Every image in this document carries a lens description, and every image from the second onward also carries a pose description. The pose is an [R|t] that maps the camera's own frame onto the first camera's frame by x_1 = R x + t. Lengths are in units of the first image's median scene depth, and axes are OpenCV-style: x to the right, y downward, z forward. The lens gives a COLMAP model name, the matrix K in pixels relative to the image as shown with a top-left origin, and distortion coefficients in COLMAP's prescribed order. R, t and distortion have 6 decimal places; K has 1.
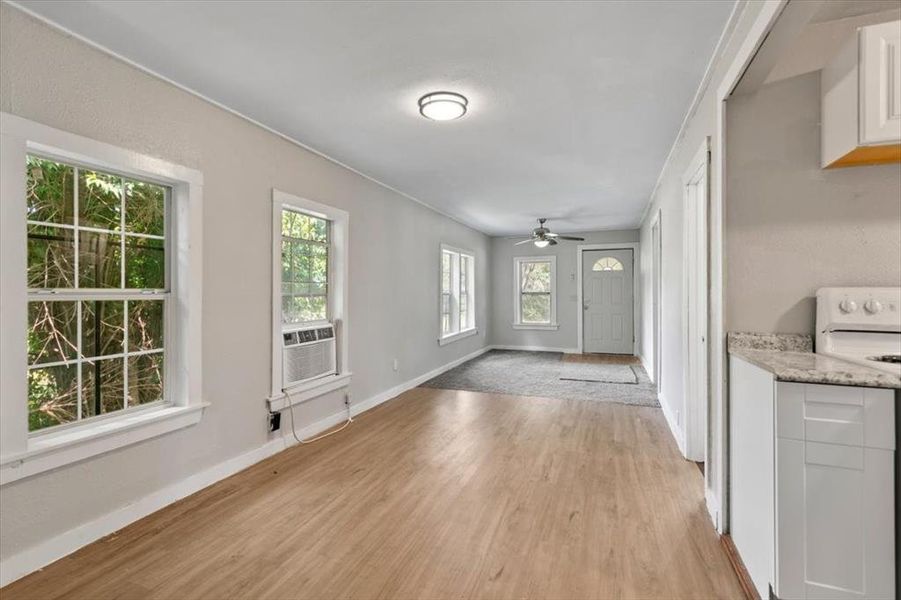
lens RADIAL K [[410.2, 0, 454.0], [0, 410.2, 293.3], [0, 0, 1]] dist [0.007757, 0.000167]
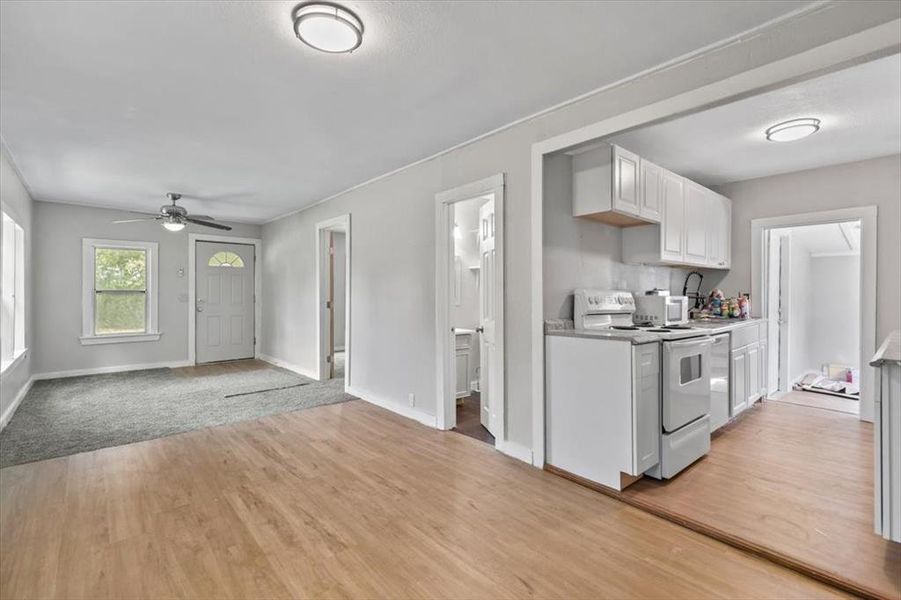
lens RADIAL K [[410.2, 0, 454.0], [0, 410.2, 293.3], [0, 0, 1]] dist [0.007757, 0.000167]
pose [[0.467681, 0.002714, 0.883893, -0.410032], [-0.002859, 0.999995, -0.001557, 0.003971], [-0.883893, -0.001799, 0.467686, 0.351440]]
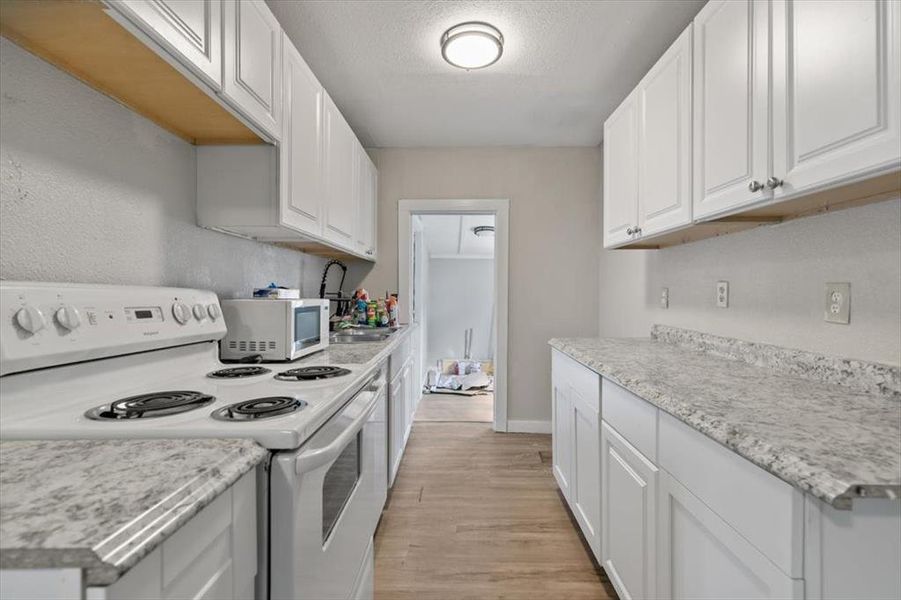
lens RADIAL K [[410.2, 0, 454.0], [0, 410.2, 293.3], [0, 0, 1]] dist [0.007757, 0.000167]
pose [[-0.341211, 0.000113, 0.939987, 0.166579], [-0.002167, 0.999997, -0.000907, -0.000120], [-0.939984, -0.002346, -0.341210, 0.348595]]
